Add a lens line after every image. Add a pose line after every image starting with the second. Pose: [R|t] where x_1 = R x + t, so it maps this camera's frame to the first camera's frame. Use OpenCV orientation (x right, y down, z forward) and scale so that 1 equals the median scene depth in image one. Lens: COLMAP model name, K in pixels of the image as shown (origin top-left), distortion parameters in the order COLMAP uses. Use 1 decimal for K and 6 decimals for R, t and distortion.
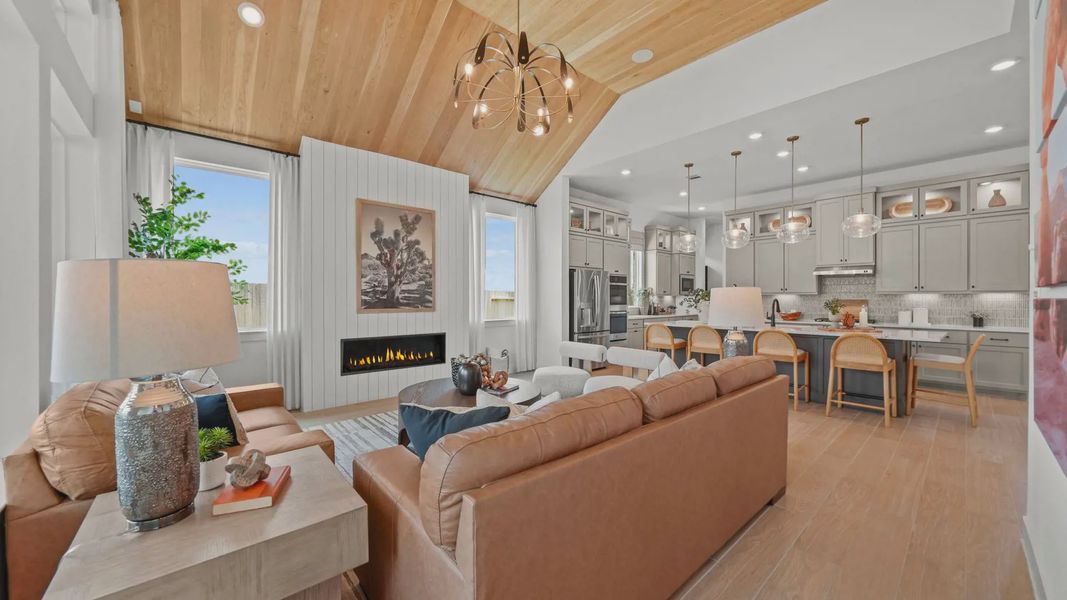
lens RADIAL K [[403.9, 0, 531.3], [0, 403.9, 303.4], [0, 0, 1]] dist [0.004010, -0.000219]
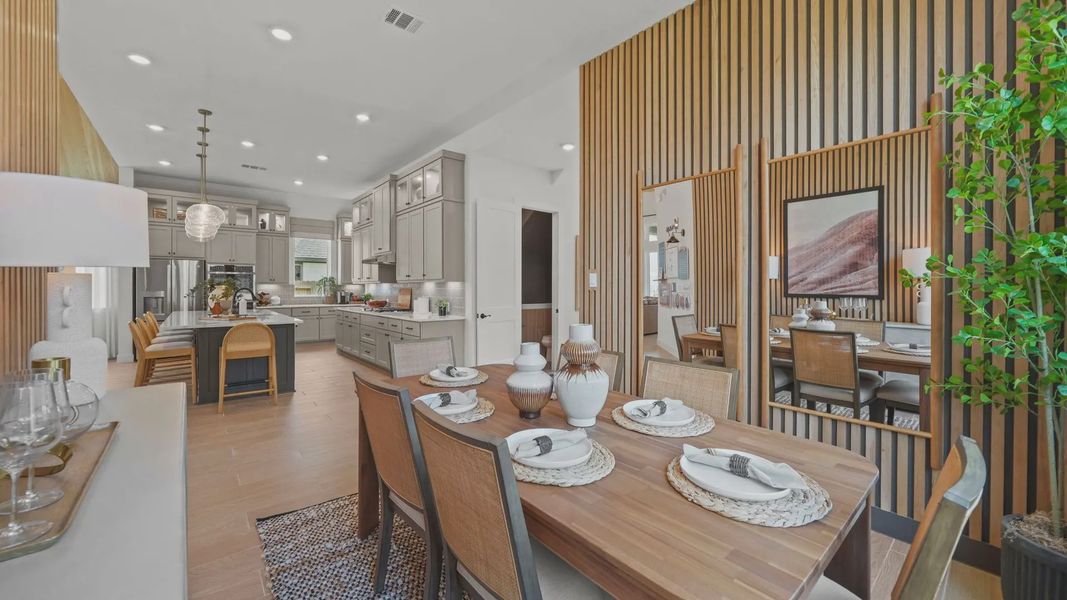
lens RADIAL K [[403.9, 0, 529.9], [0, 403.9, 291.9], [0, 0, 1]] dist [0.004010, -0.000219]
pose [[0.998963, -0.001510, -0.045512, 1.223219], [0.001530, 0.999999, 0.000413, -0.000536], [0.045512, -0.000482, 0.998964, 0.029735]]
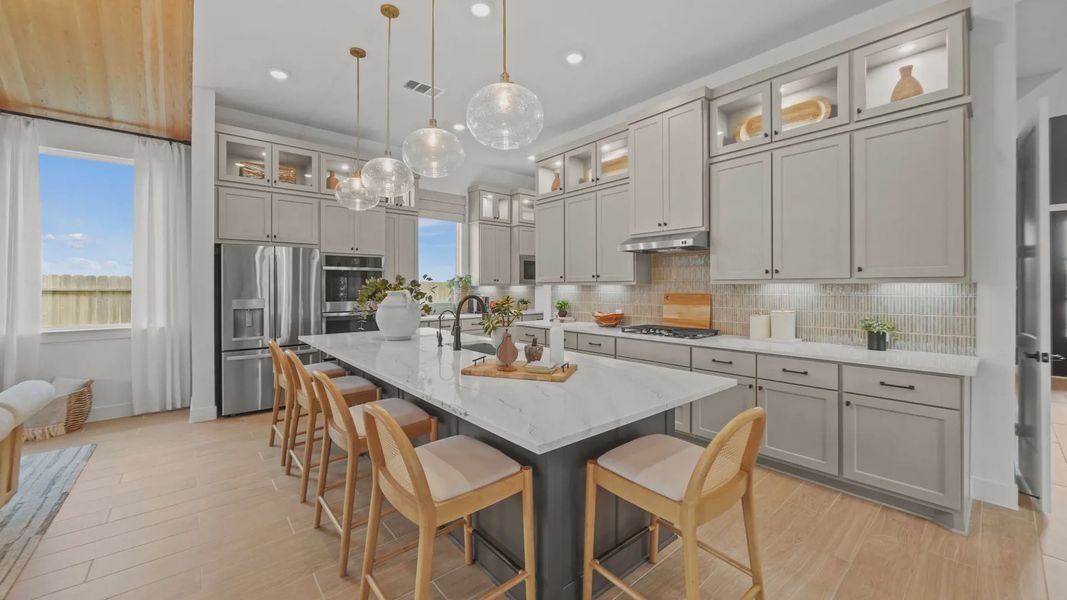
lens RADIAL K [[403.9, 0, 537.1], [0, 403.9, 289.1], [0, 0, 1]] dist [0.004010, -0.000219]
pose [[0.999416, -0.003089, -0.034027, 0.637830], [0.002926, 0.999984, -0.004841, -0.014376], [0.034041, 0.004738, 0.999409, 0.446334]]
